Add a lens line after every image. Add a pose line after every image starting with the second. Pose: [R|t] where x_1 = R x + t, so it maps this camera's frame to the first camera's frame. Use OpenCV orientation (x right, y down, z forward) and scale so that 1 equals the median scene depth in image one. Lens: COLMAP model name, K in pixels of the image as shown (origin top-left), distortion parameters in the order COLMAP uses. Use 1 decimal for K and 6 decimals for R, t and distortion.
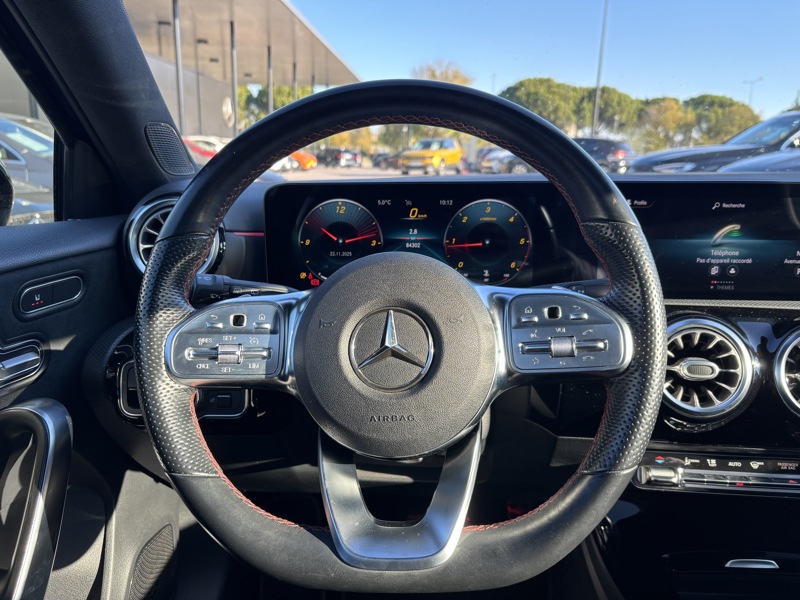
lens RADIAL K [[608.6, 0, 400.0], [0, 608.6, 300.0], [0, 0, 1]] dist [0.027796, -0.061637]
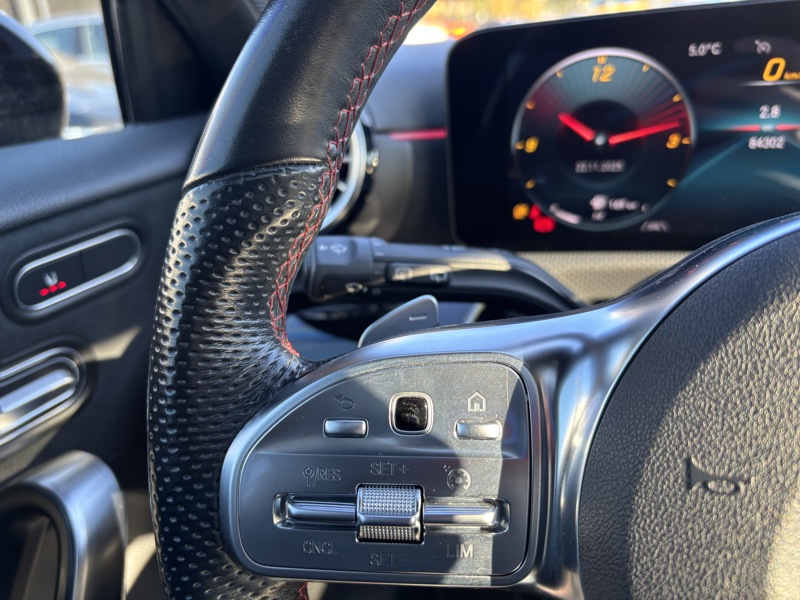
lens RADIAL K [[608.6, 0, 400.0], [0, 608.6, 300.0], [0, 0, 1]] dist [0.027796, -0.061637]
pose [[0.966766, 0.018104, -0.255021, -0.138583], [0.029116, 0.983204, 0.180174, -0.069984], [0.253999, -0.181612, 0.950001, 0.513810]]
